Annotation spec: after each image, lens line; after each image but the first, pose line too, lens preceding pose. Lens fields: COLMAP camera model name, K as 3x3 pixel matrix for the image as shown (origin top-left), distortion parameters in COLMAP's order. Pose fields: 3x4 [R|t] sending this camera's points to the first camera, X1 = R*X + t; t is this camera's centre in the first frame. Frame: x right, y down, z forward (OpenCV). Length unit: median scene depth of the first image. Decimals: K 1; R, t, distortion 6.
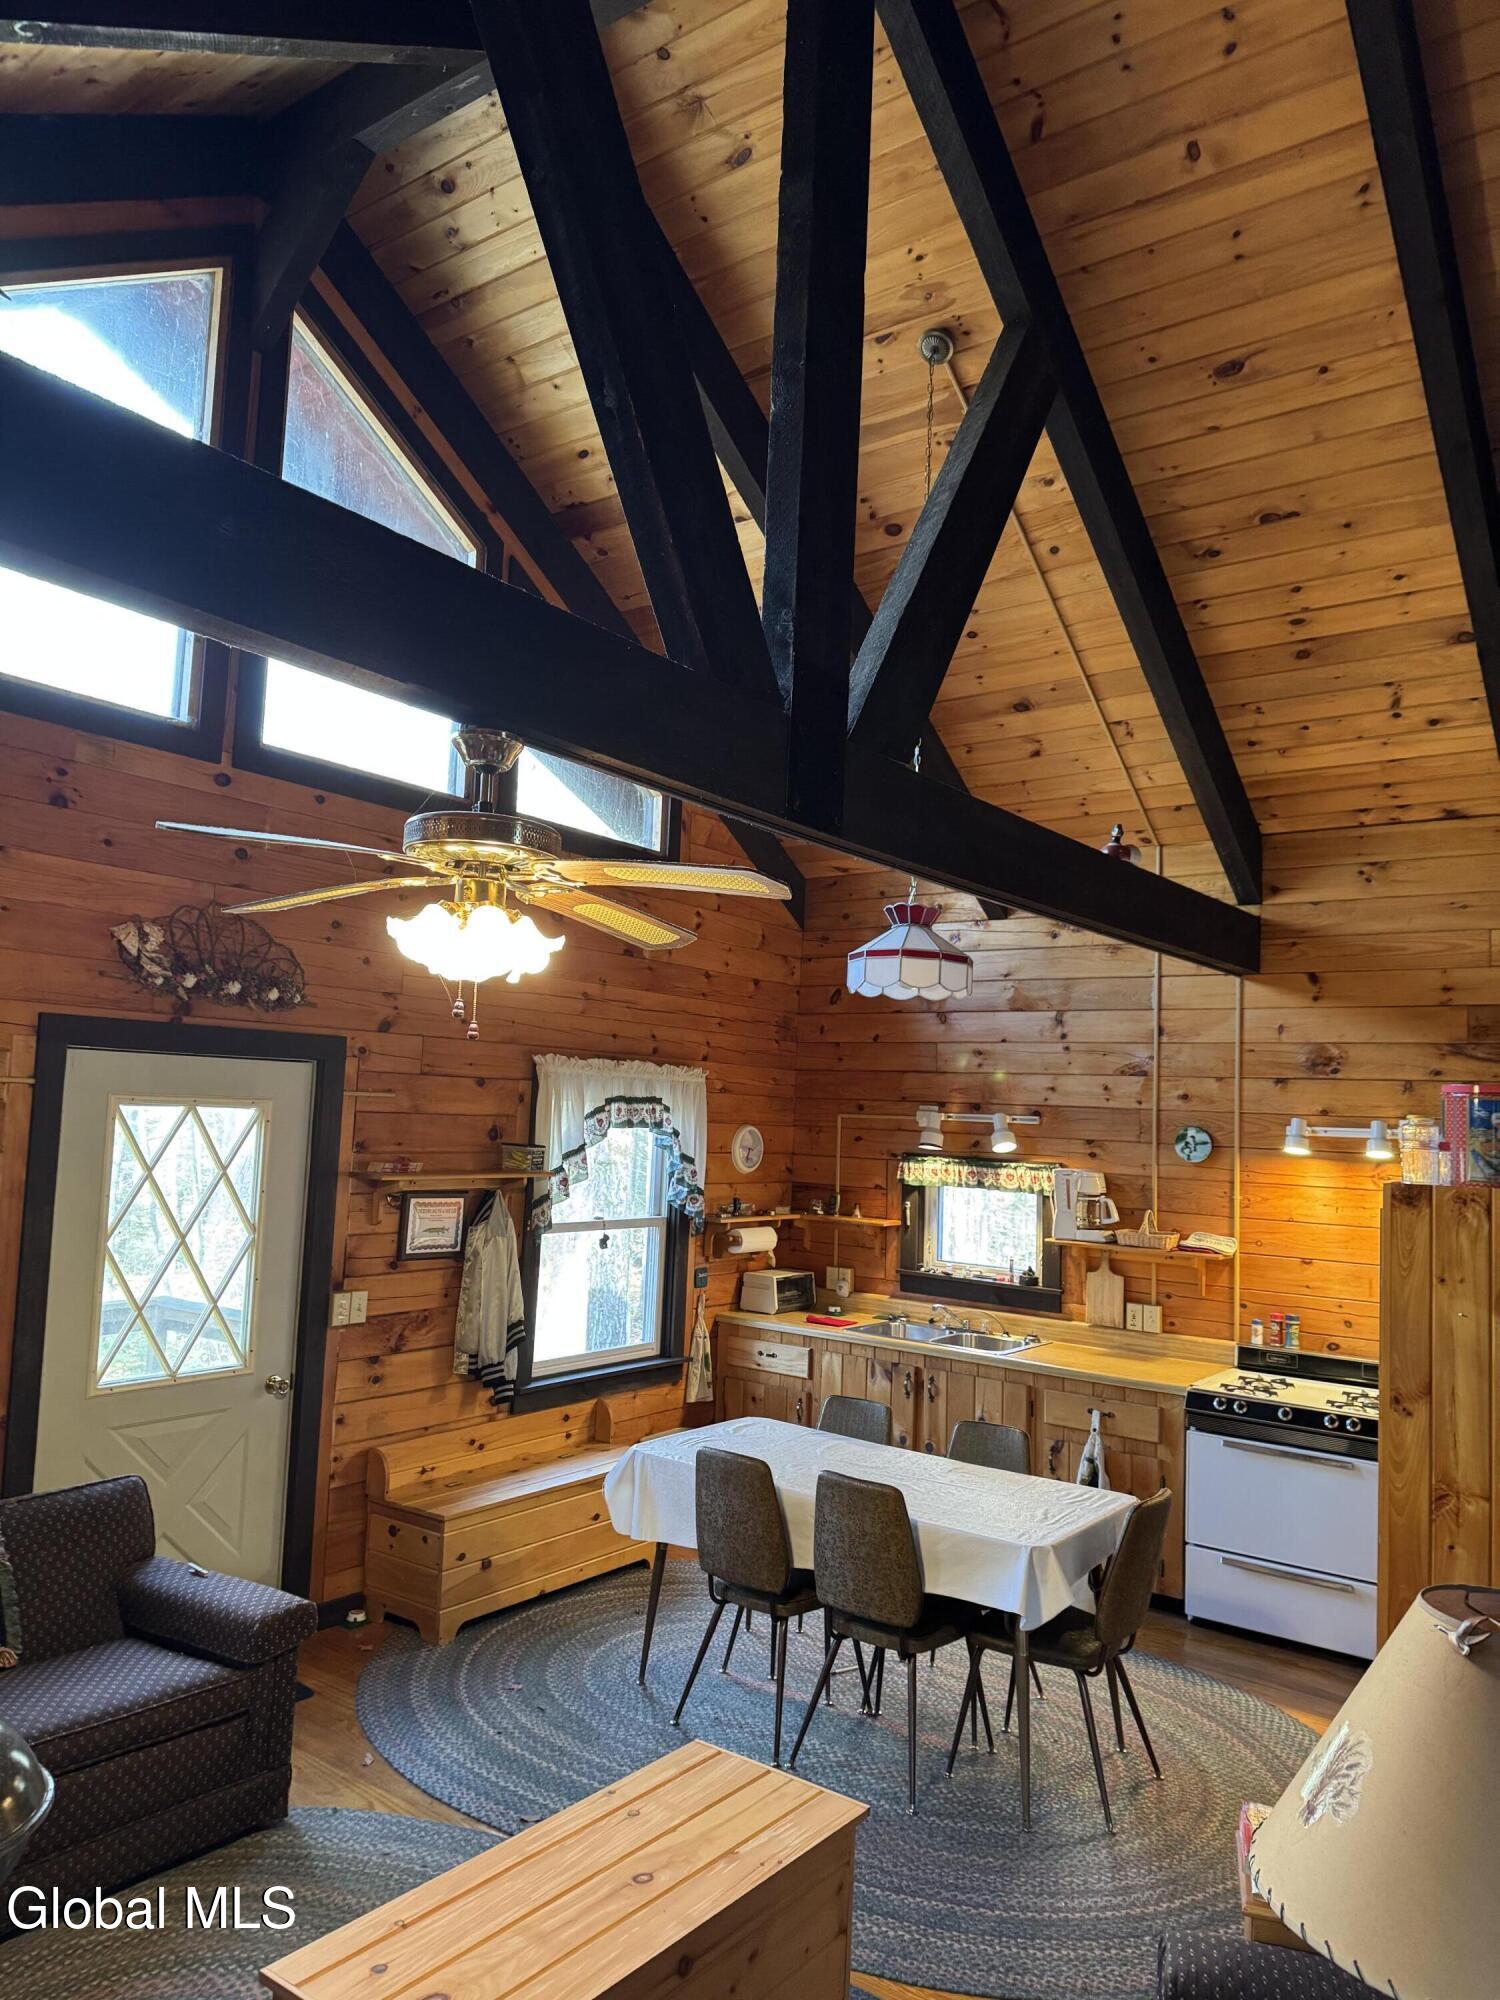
lens RADIAL K [[1403.9, 0, 753.5], [0, 1403.9, 1001.0], [0, 0, 1]] dist [0.060061, -0.069601]
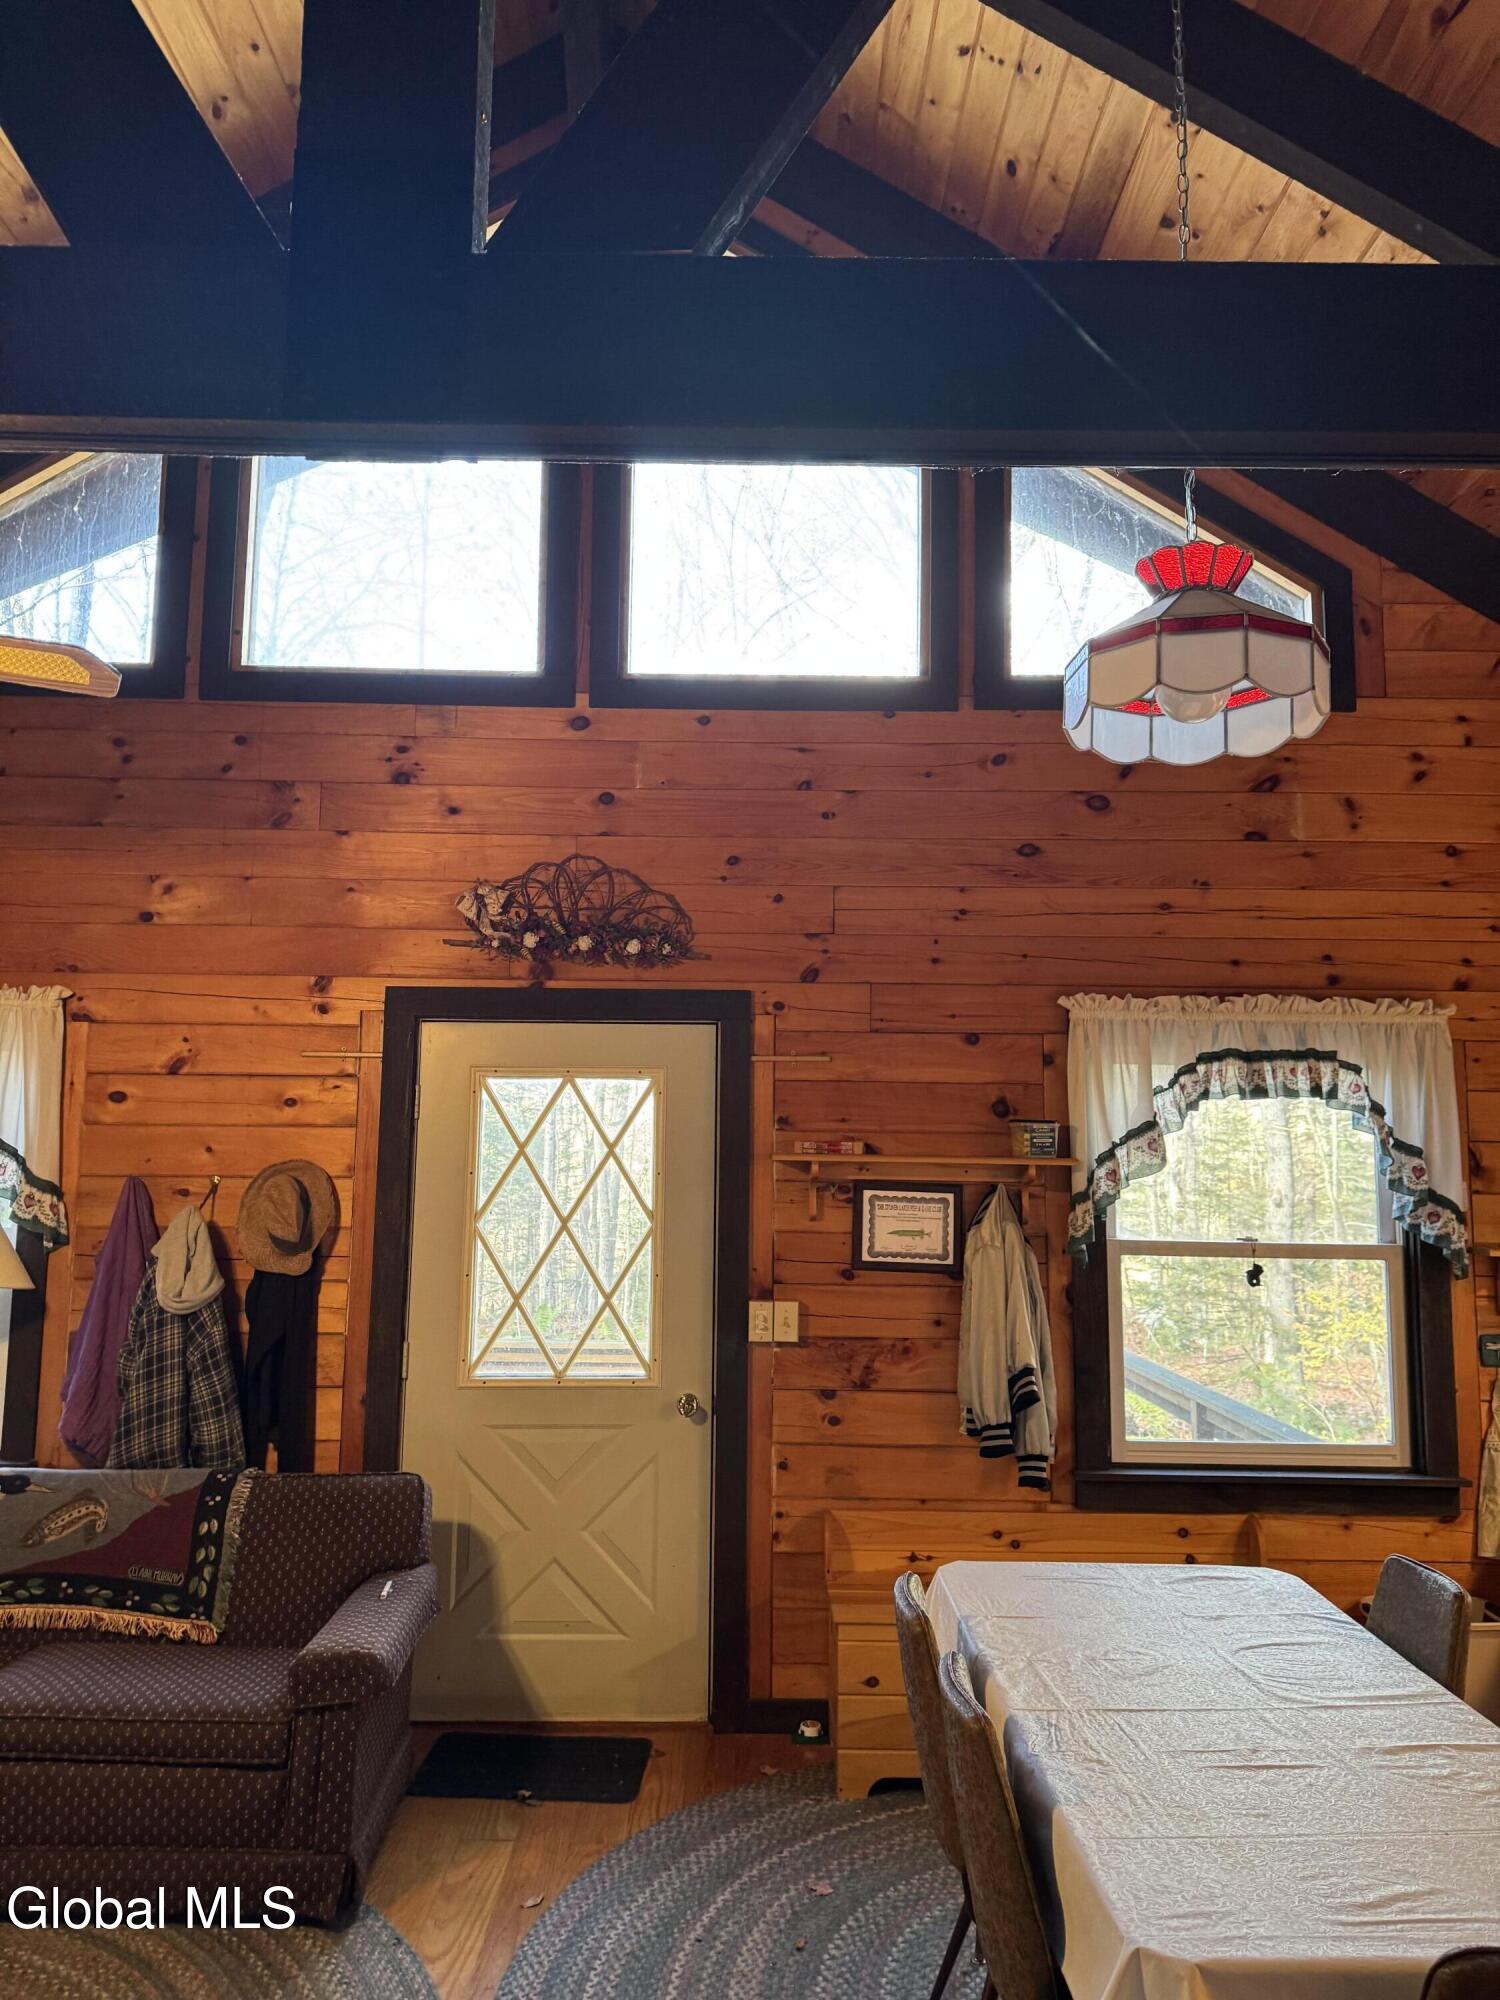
lens RADIAL K [[1403.9, 0, 746.9], [0, 1403.9, 991.2], [0, 0, 1]] dist [0.060061, -0.069601]
pose [[0.595577, -0.134964, -0.791879, 0.346410], [0.076926, 0.990837, -0.111017, 0.111944], [0.799606, 0.005204, 0.600502, 0.479196]]
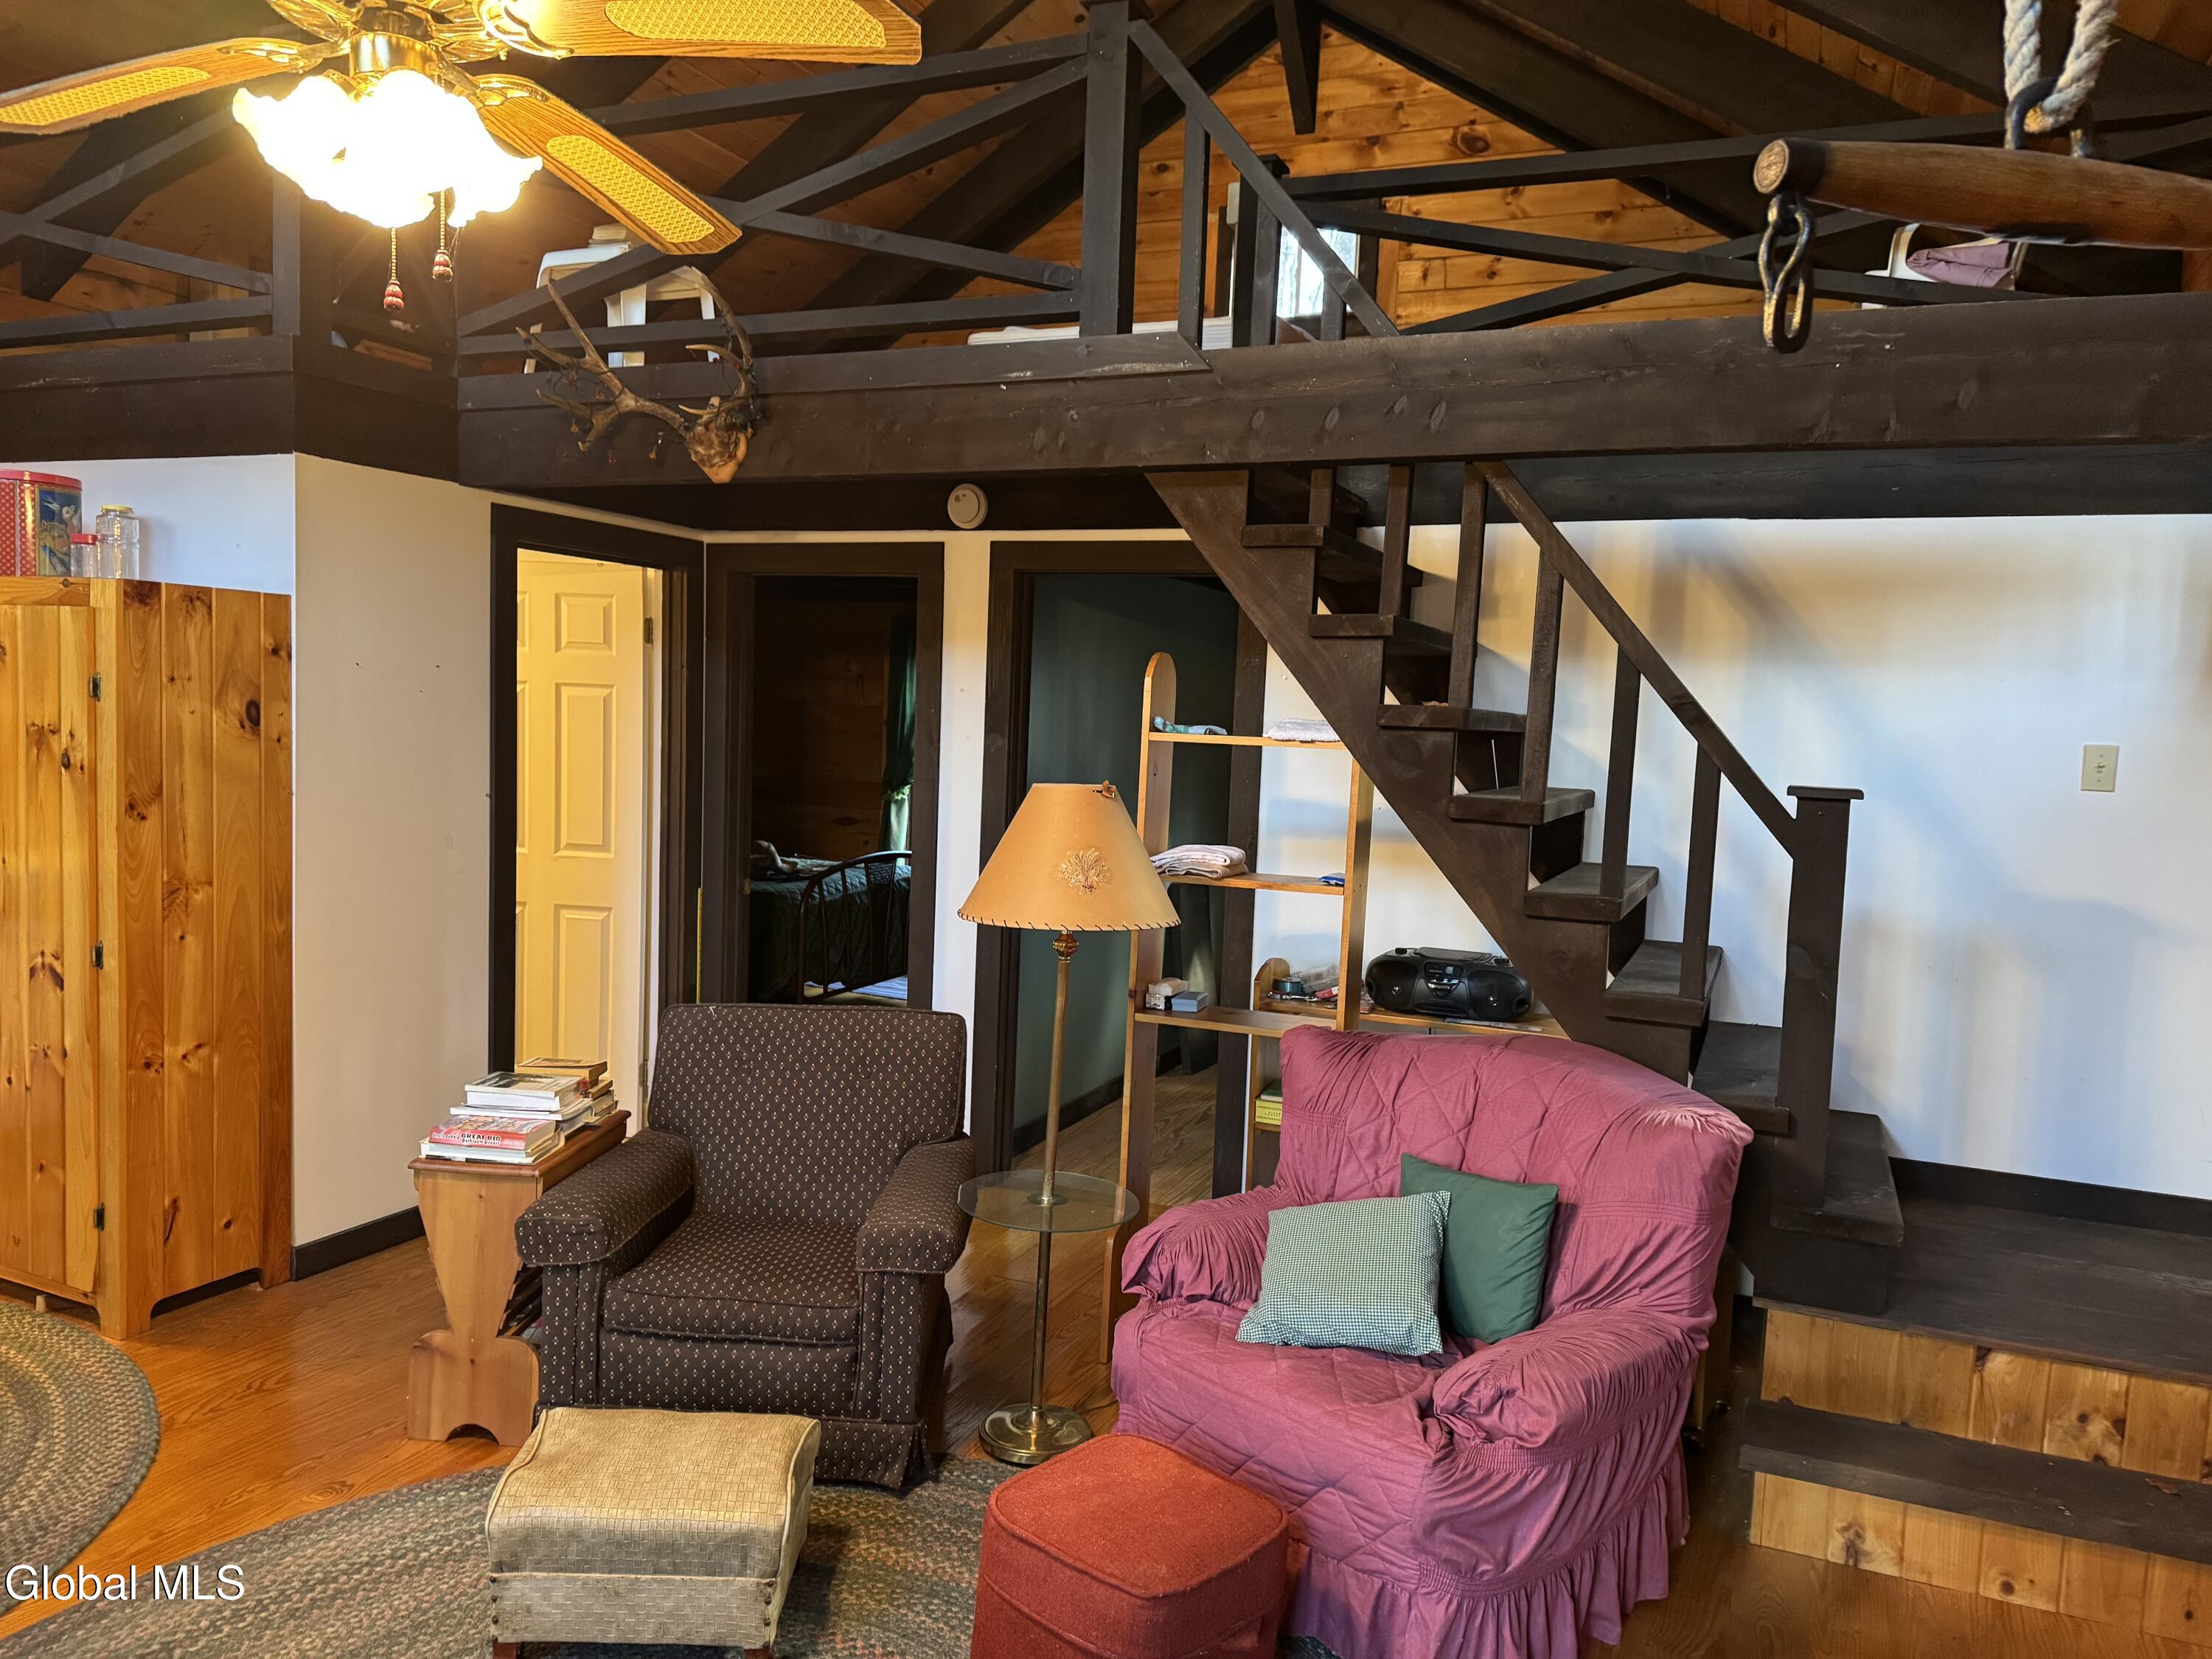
lens RADIAL K [[1552.7, 0, 1107.4], [0, 1552.7, 835.9], [0, 0, 1]] dist [0.060061, -0.069601]
pose [[-0.206139, -0.125151, 0.970486, -0.454935], [-0.123195, 0.987215, 0.101141, 0.072148], [-0.970737, -0.098710, -0.218921, 0.378355]]
